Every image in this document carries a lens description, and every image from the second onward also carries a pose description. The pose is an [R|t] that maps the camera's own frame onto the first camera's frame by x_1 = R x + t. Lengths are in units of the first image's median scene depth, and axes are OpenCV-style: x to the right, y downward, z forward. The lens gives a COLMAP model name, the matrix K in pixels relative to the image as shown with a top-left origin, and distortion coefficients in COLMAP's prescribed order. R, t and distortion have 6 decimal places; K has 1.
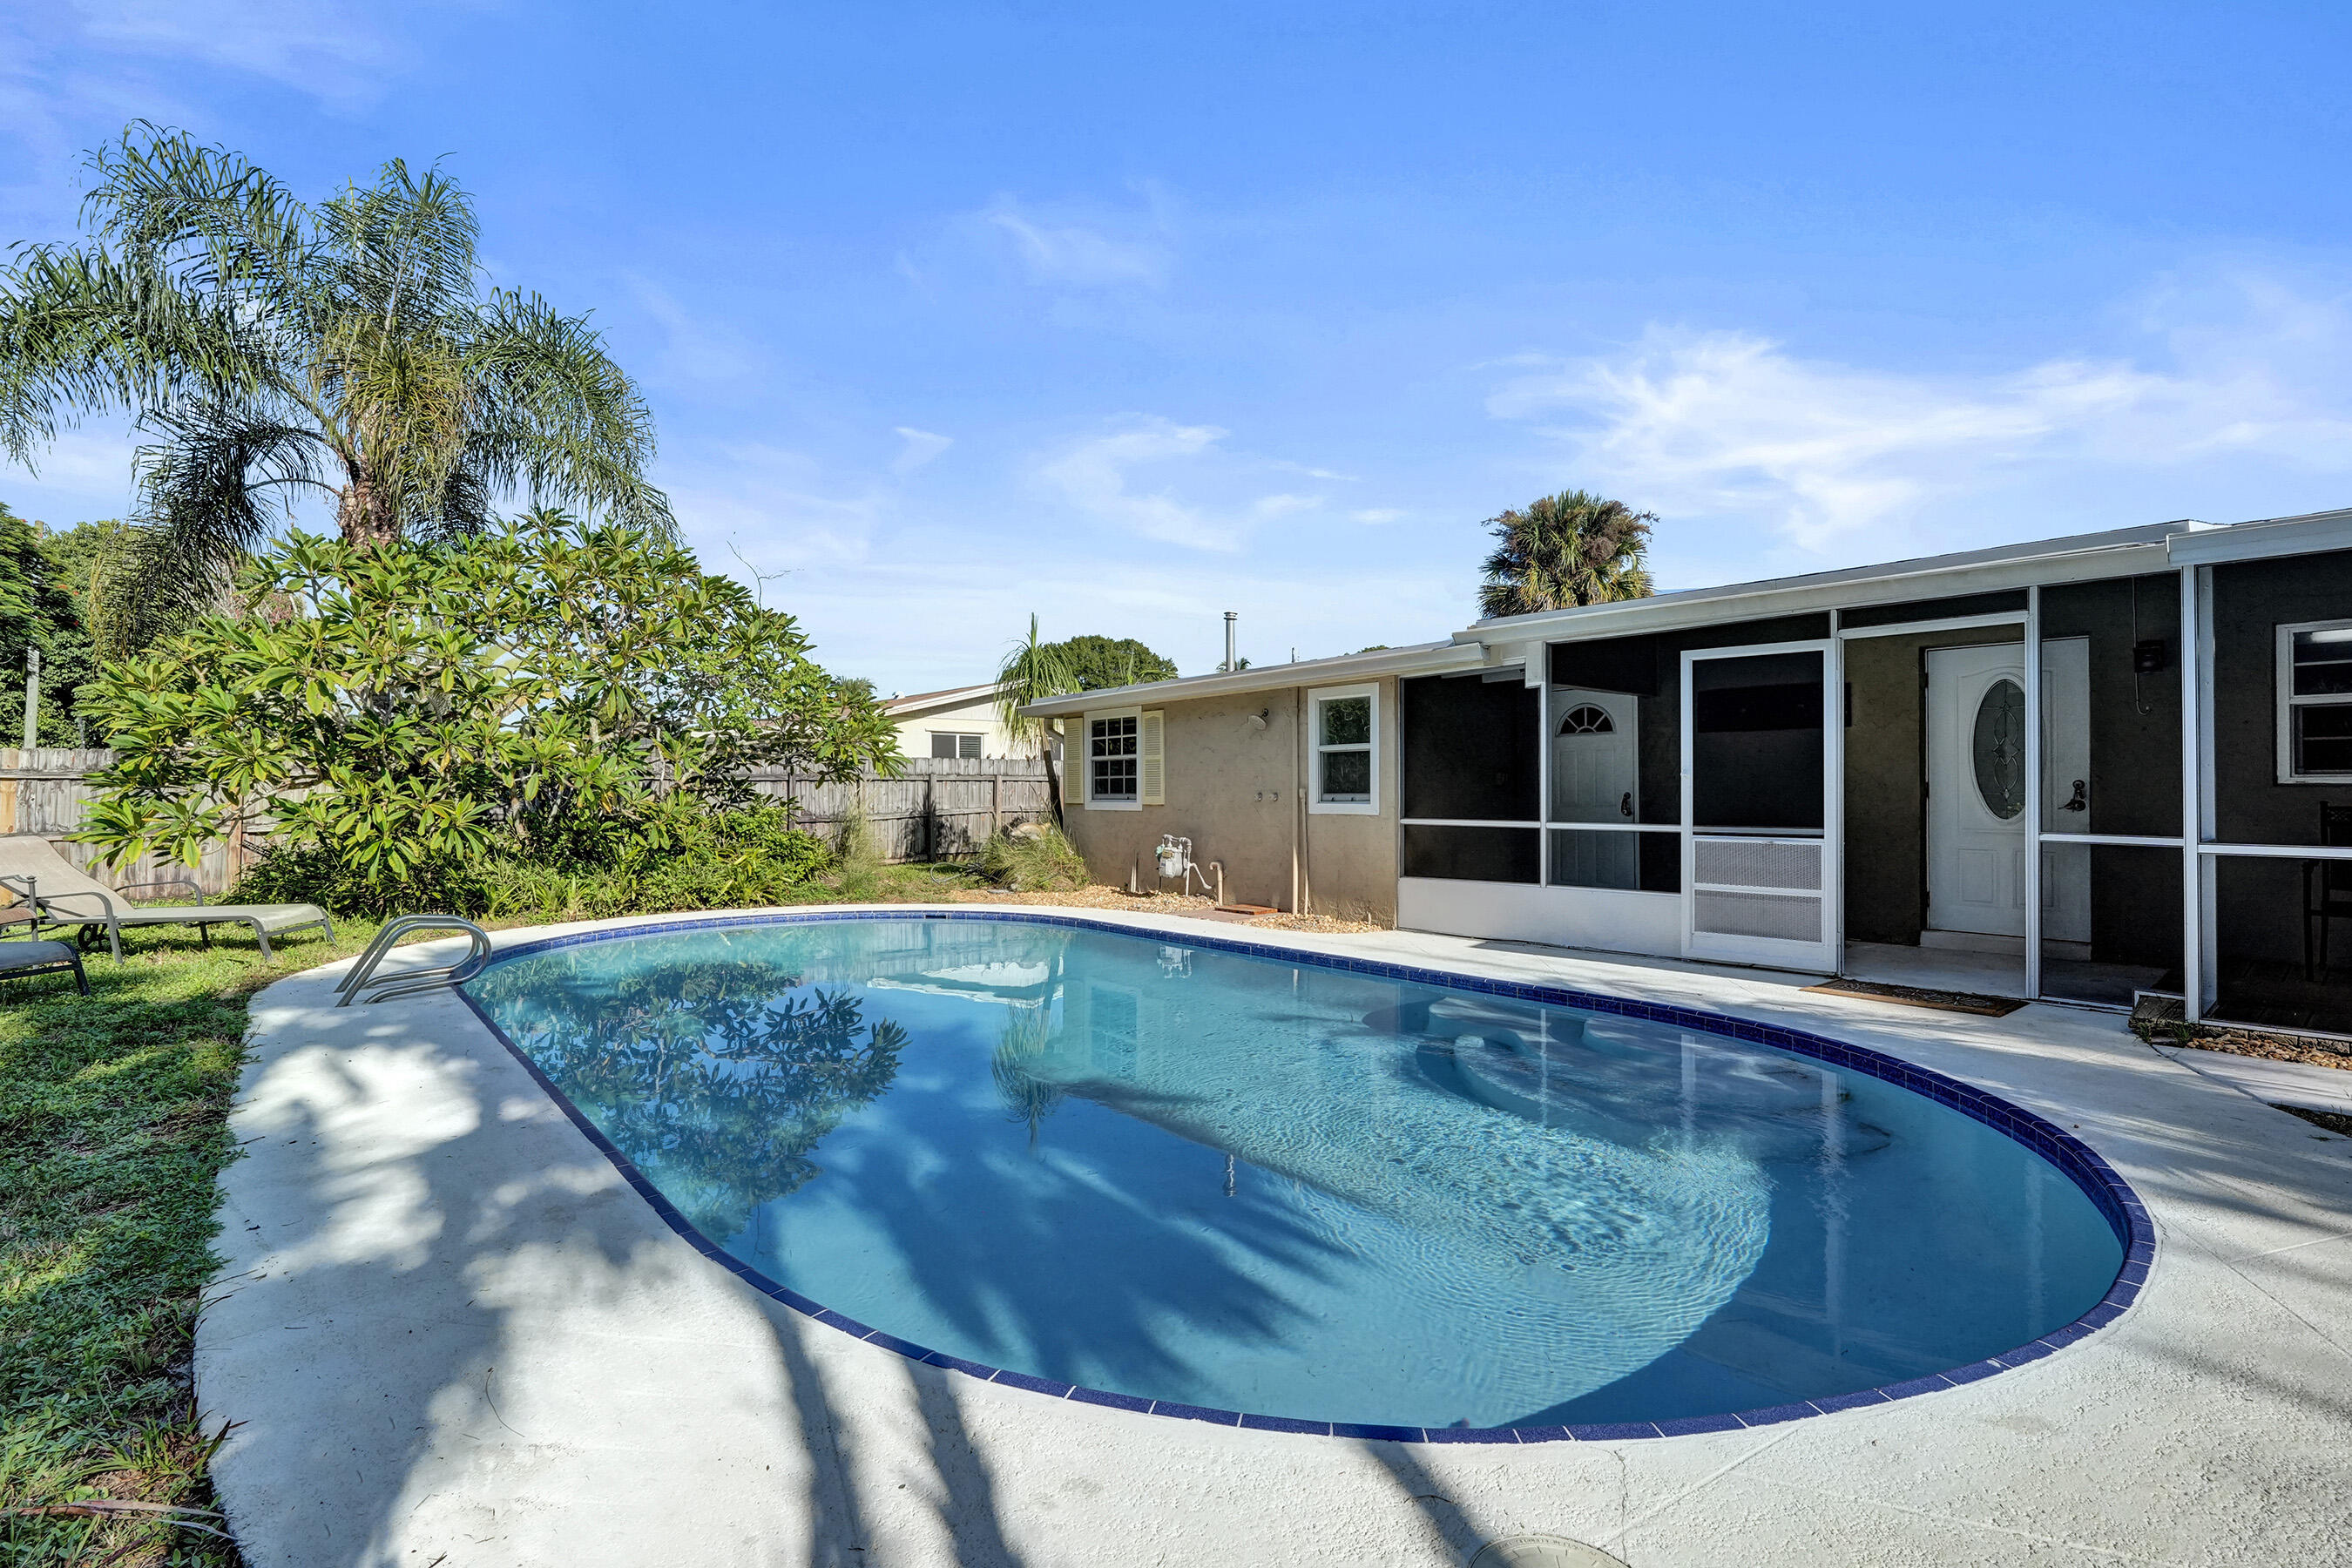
lens RADIAL K [[1052.4, 0, 1230.7], [0, 1052.4, 794.7], [0, 0, 1]] dist [-0.014898, 0.005997]
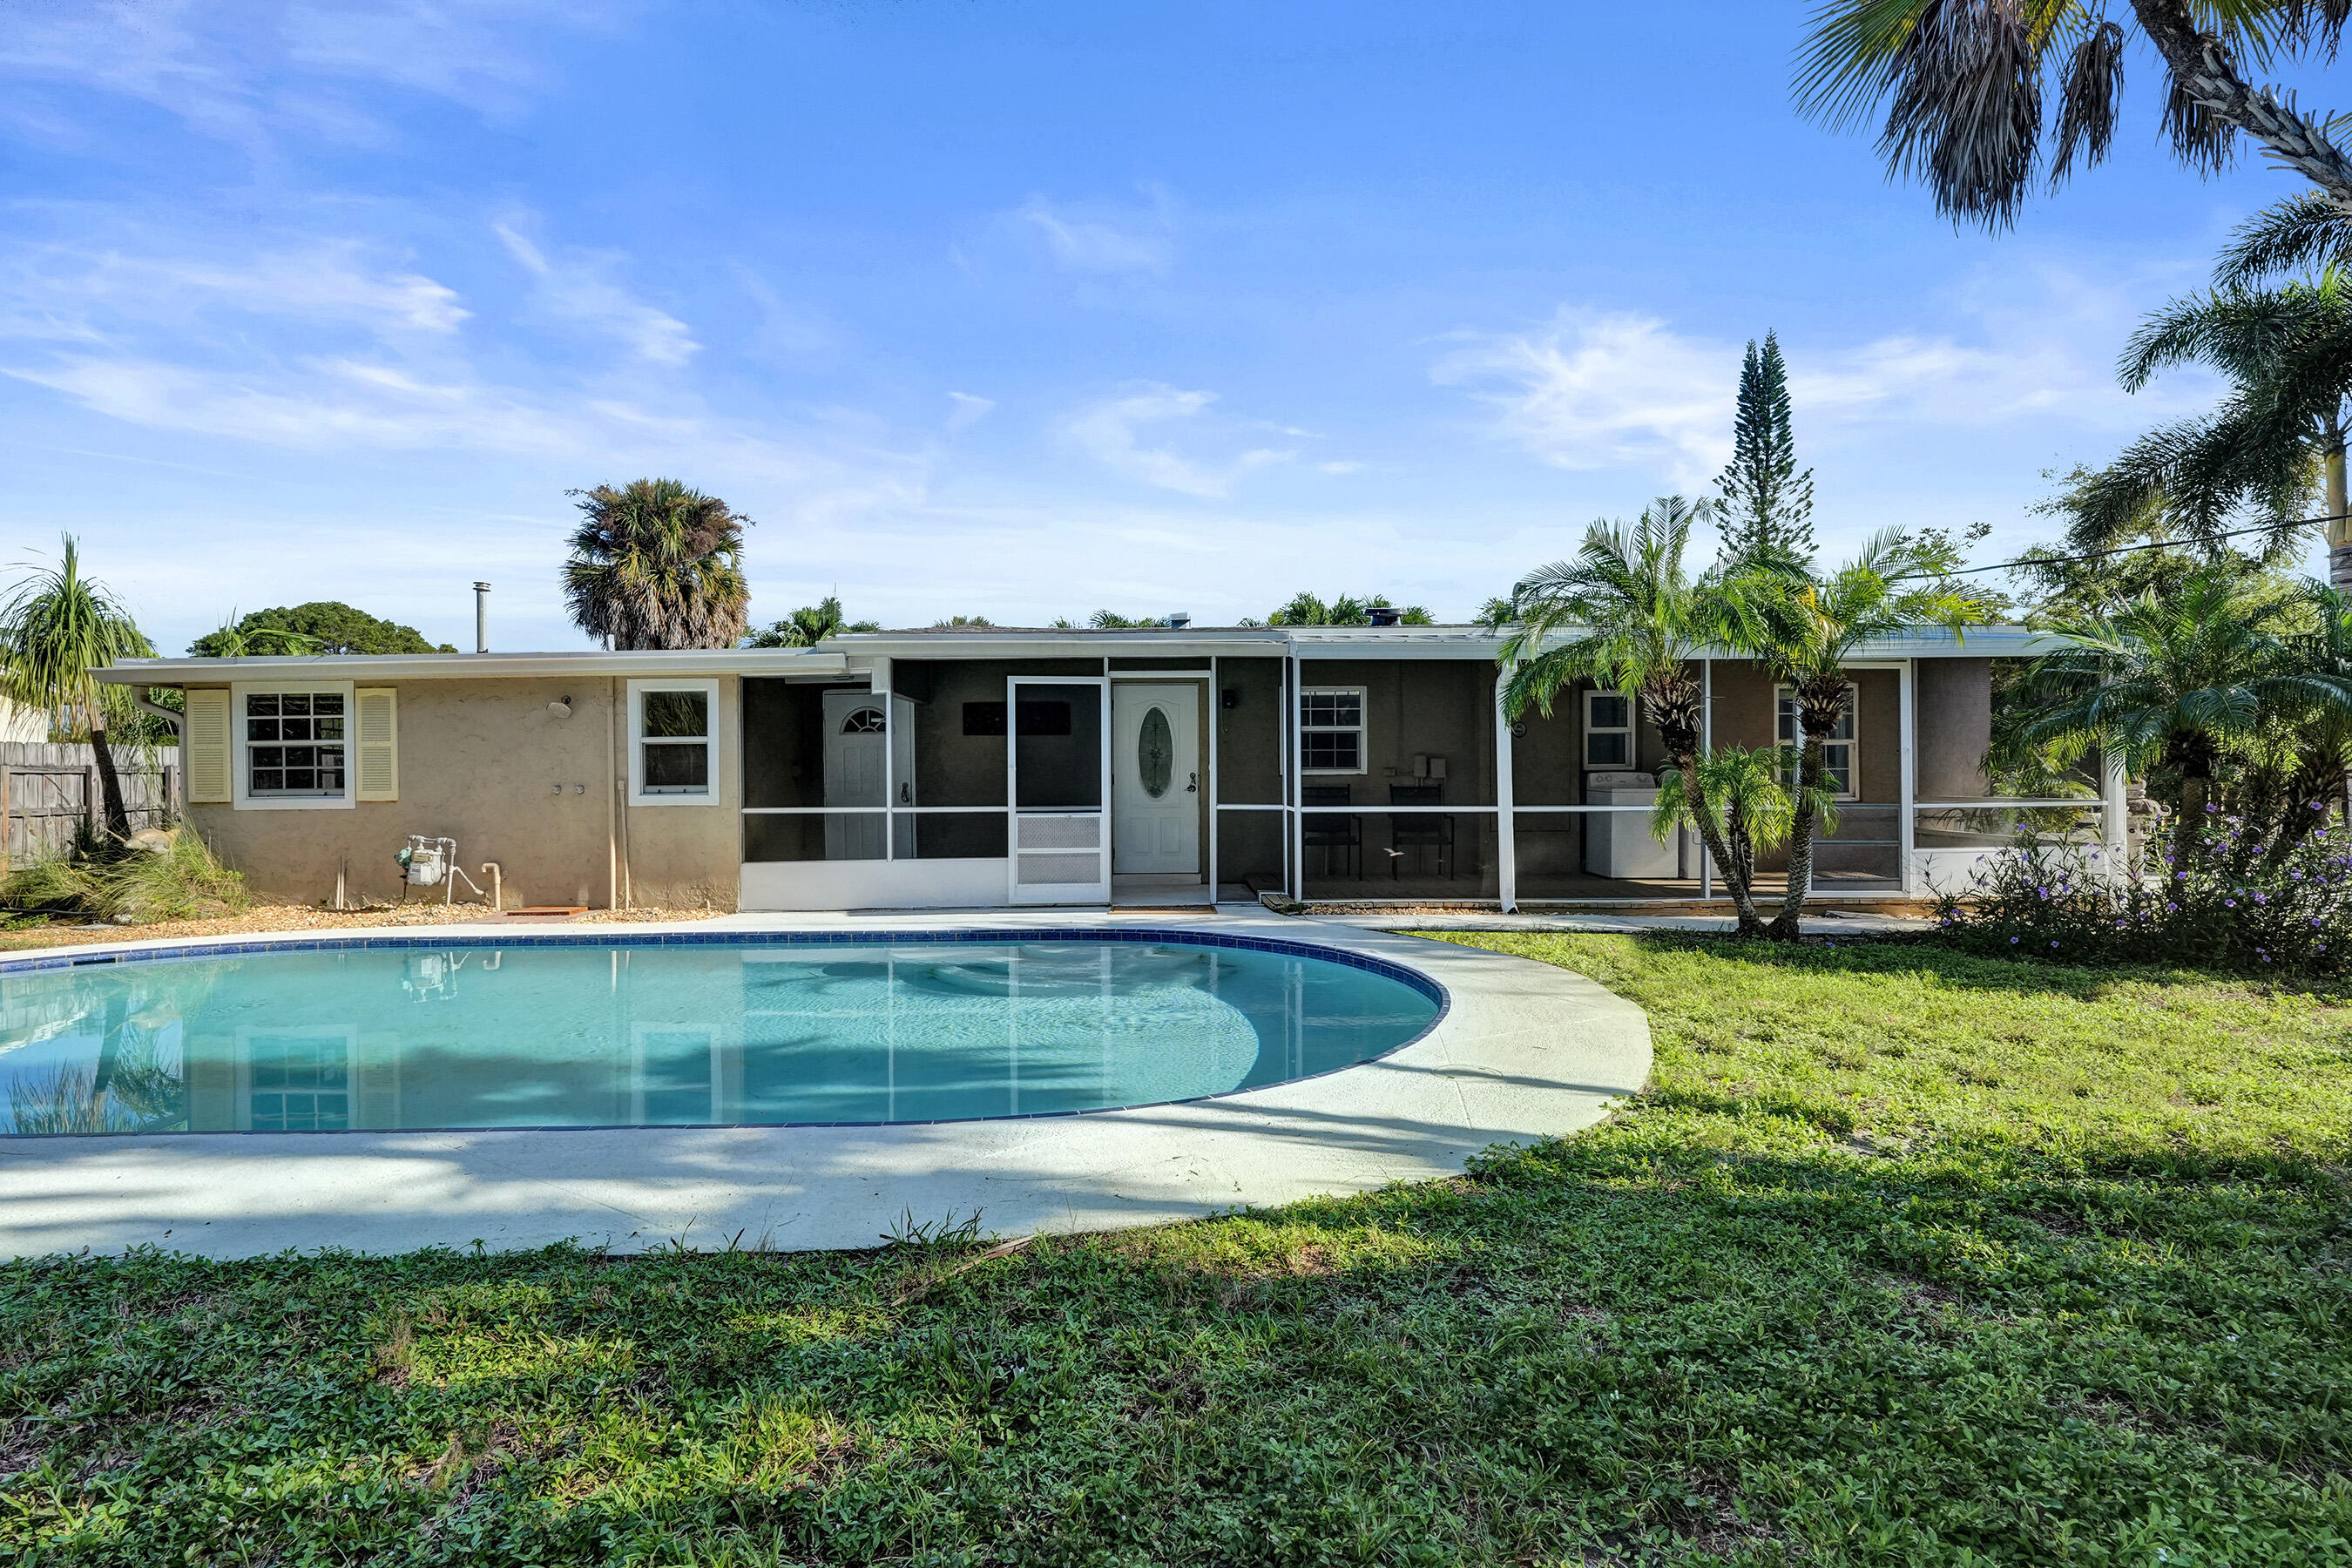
lens RADIAL K [[1055.9, 0, 1176.9], [0, 1055.9, 790.4], [0, 0, 1]] dist [-0.004298, -0.000337]
pose [[0.647971, -0.012924, 0.761555, -0.315925], [0.008312, 0.999916, 0.009897, -0.002037], [-0.761620, -0.000082, 0.648024, -0.024906]]
